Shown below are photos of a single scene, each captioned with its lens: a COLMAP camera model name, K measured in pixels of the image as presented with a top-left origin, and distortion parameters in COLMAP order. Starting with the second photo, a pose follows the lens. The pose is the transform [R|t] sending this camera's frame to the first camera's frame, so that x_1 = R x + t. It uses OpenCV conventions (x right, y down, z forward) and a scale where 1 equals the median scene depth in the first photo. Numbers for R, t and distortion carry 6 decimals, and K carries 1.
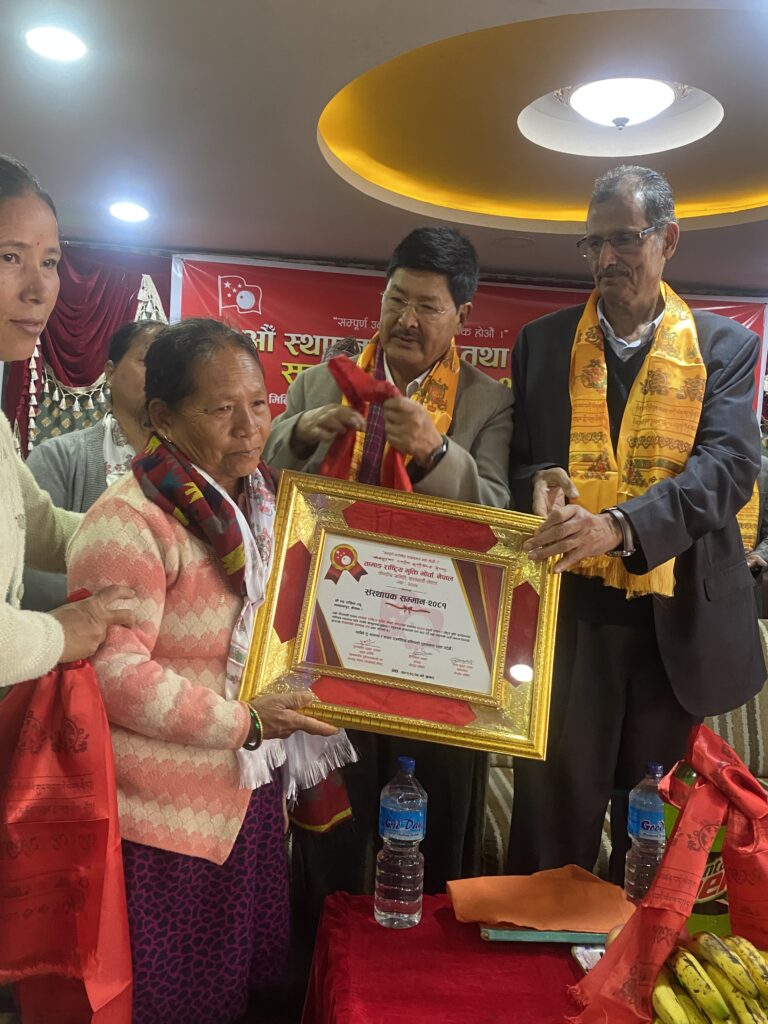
lens RADIAL K [[948.8, 0, 384.4], [0, 948.8, 511.4], [0, 0, 1]] dist [0.010350, 0.000000]
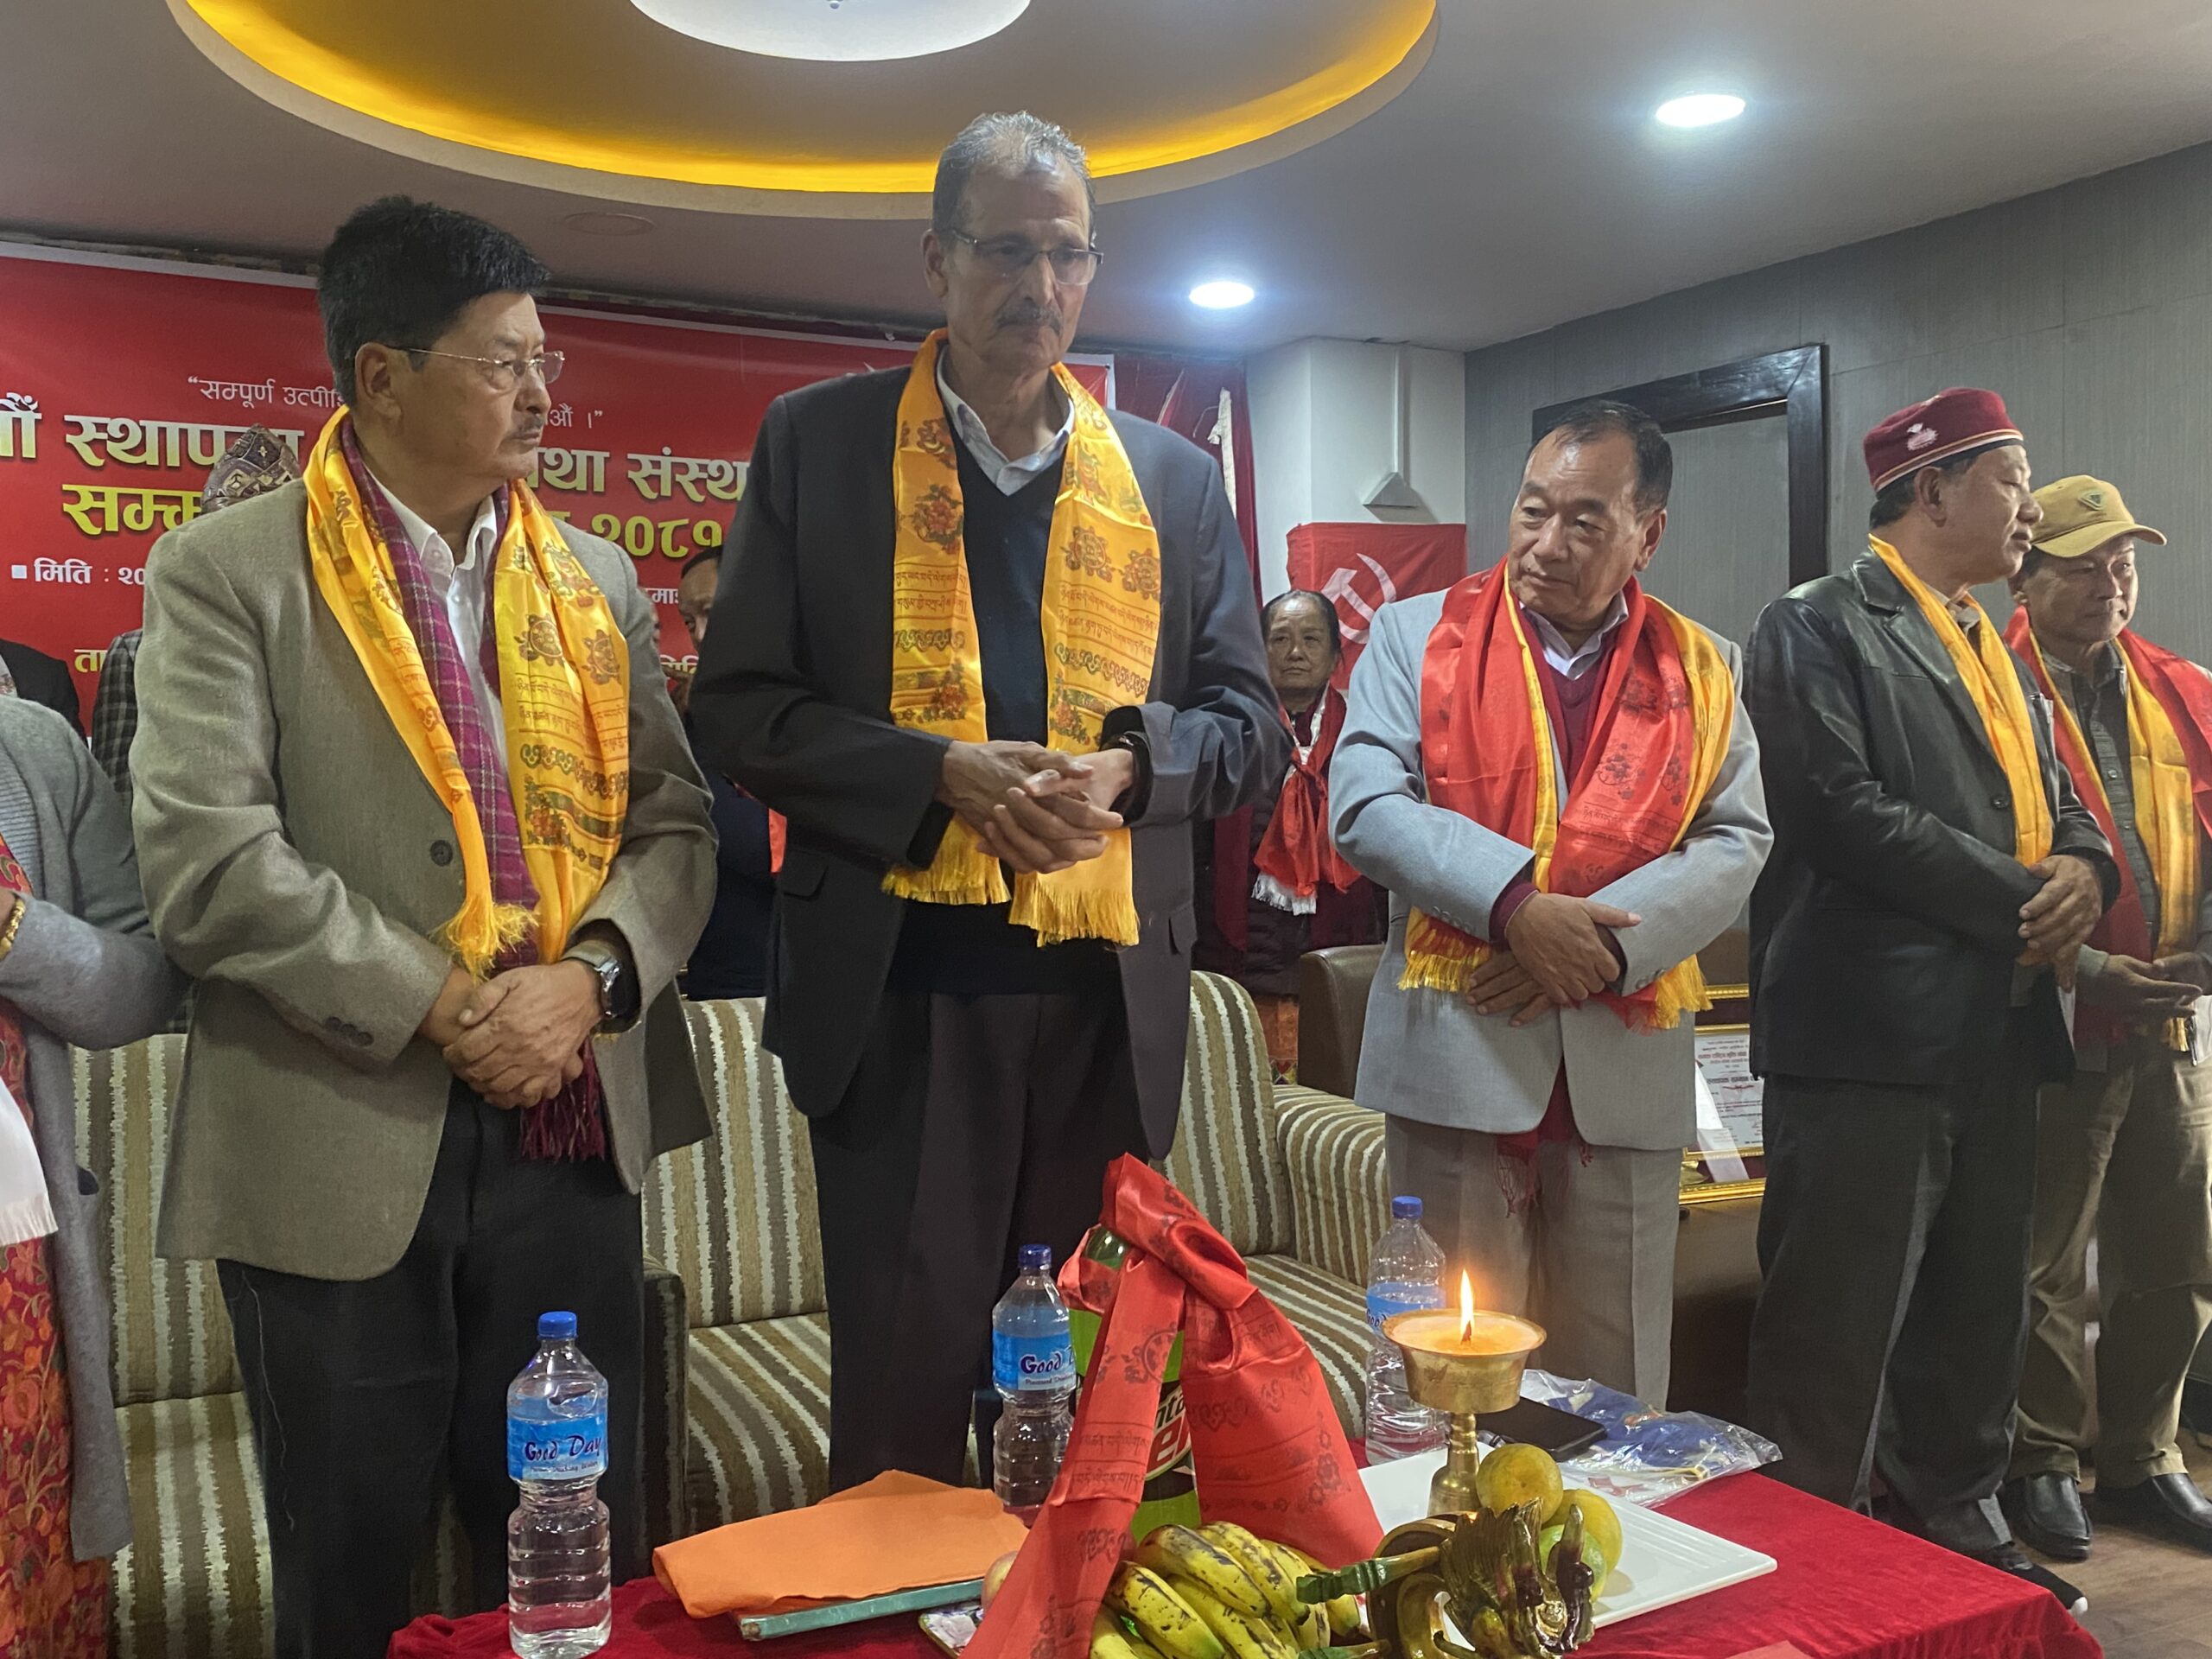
lens RADIAL K [[2049.6, 0, 1106.2], [0, 2049.6, 825.8], [0, 0, 1]] dist [0.010350, 0.000000]
pose [[0.923659, -0.070614, 0.376652, -0.106298], [0.065594, 0.997504, 0.026155, 0.006025], [-0.377559, 0.000548, 0.925985, -0.078757]]
